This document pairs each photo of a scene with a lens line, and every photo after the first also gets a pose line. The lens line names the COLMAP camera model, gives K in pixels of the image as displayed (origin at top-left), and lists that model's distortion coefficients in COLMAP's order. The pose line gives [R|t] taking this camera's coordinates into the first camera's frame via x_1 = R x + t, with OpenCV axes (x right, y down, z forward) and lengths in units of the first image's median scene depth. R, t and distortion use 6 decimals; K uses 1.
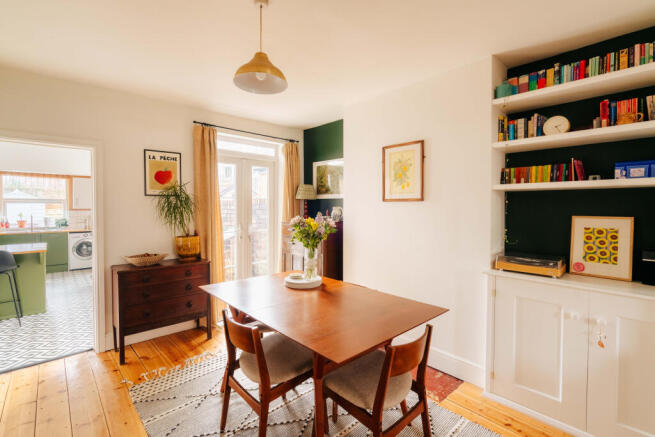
lens RADIAL K [[297.5, 0, 327.0], [0, 297.5, 210.3], [0, 0, 1]] dist [-0.001287, 0.000541]
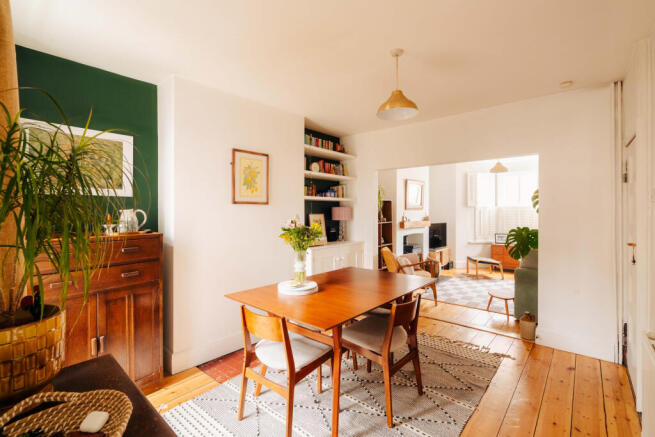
lens RADIAL K [[297.5, 0, 327.0], [0, 297.5, 210.3], [0, 0, 1]] dist [-0.001287, 0.000541]
pose [[-0.110566, -0.000247, 0.993869, -0.902303], [0.015173, 0.999883, 0.001936, -0.006222], [-0.993753, 0.015294, -0.110549, 0.880826]]
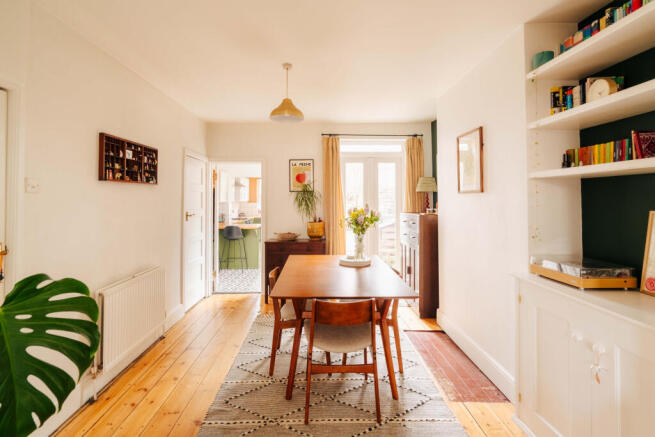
lens RADIAL K [[324.8, 0, 328.3], [0, 324.8, 191.4], [0, 0, 1]] dist [0.000883, 0.000296]
pose [[0.756060, -0.019334, -0.654216, 0.606011], [-0.005749, 0.999329, -0.036177, 0.004090], [0.654477, 0.031113, 0.755442, -0.061264]]
